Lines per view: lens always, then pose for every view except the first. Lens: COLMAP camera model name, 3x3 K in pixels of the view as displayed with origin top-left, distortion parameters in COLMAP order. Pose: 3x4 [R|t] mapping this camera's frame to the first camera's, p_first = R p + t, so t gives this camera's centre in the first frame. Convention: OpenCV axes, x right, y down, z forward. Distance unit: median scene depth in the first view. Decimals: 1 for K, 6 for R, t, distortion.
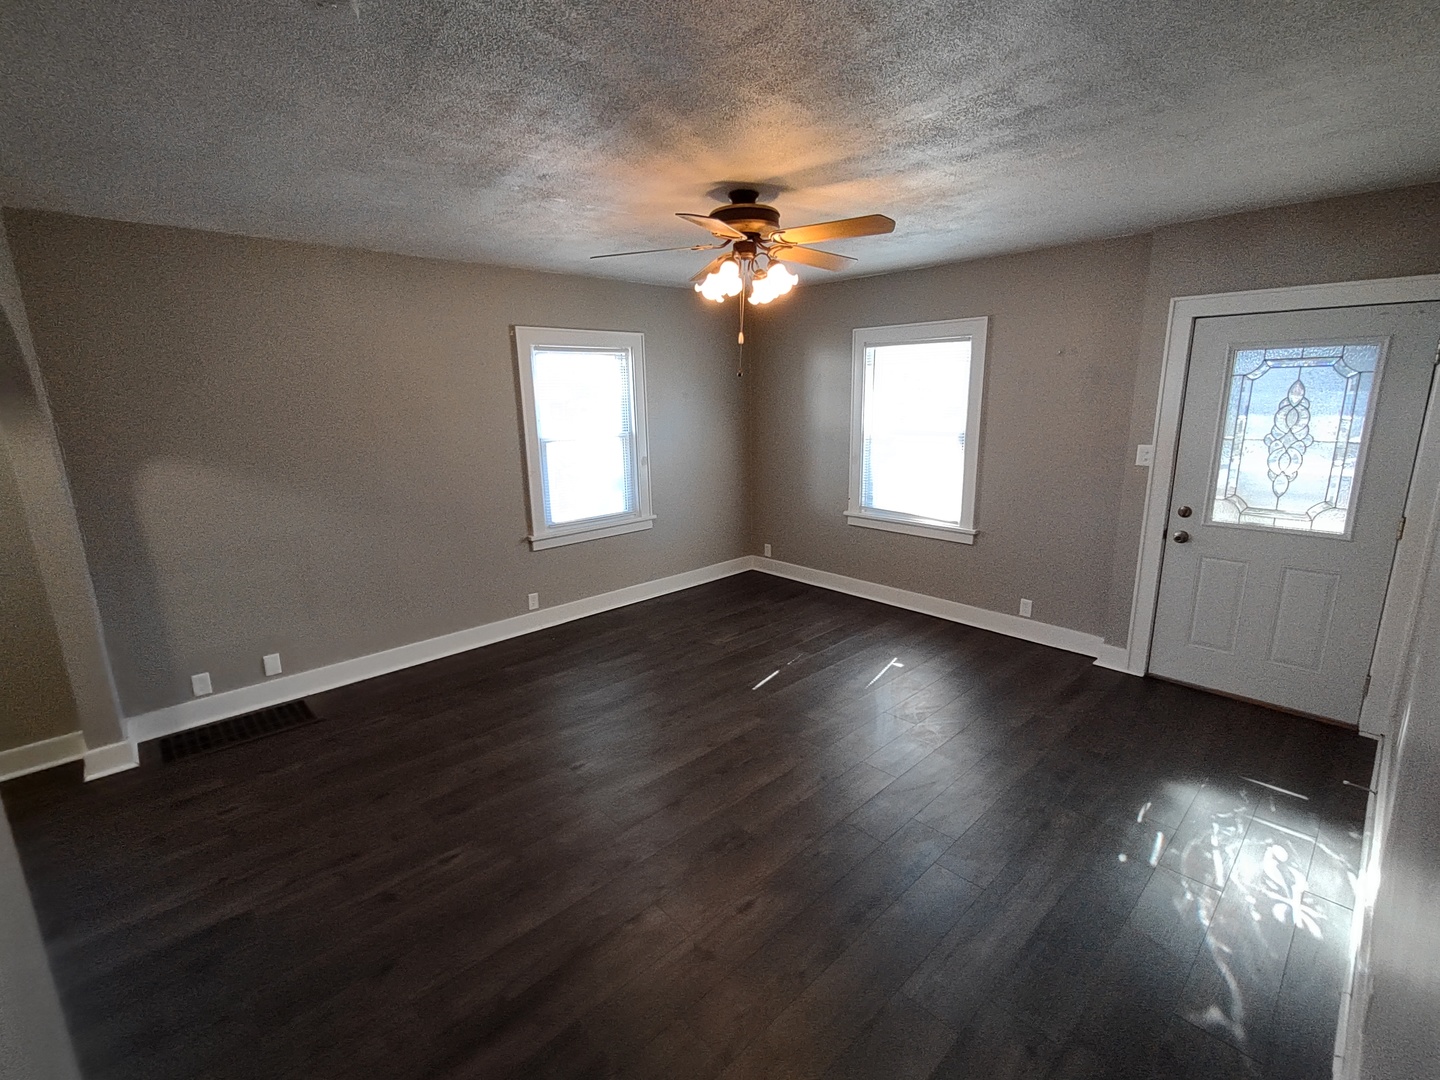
lens RADIAL K [[654.6, 0, 720.0], [0, 654.6, 540.0], [0, 0, 1]] dist [-0.001032, 0.000342]
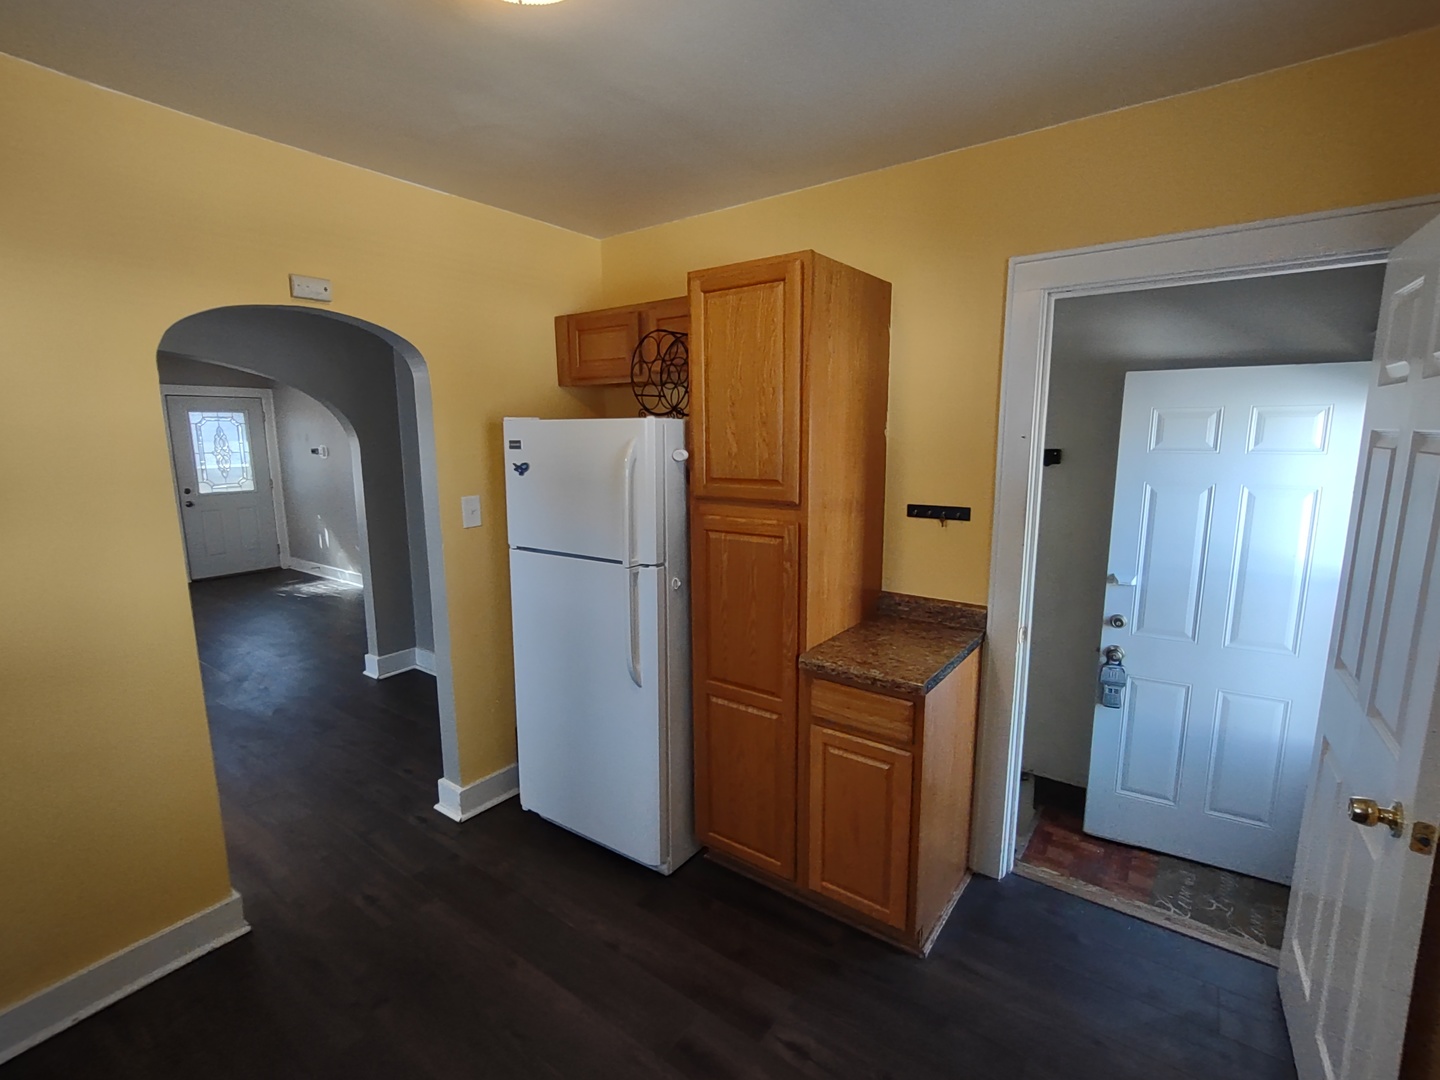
lens RADIAL K [[654.6, 0, 720.0], [0, 654.6, 540.0], [0, 0, 1]] dist [-0.001032, 0.000342]
pose [[-0.175407, -0.150015, 0.972999, -1.645953], [0.226762, 0.955592, 0.188210, 0.099493], [-0.958025, 0.253653, -0.133600, -0.263530]]
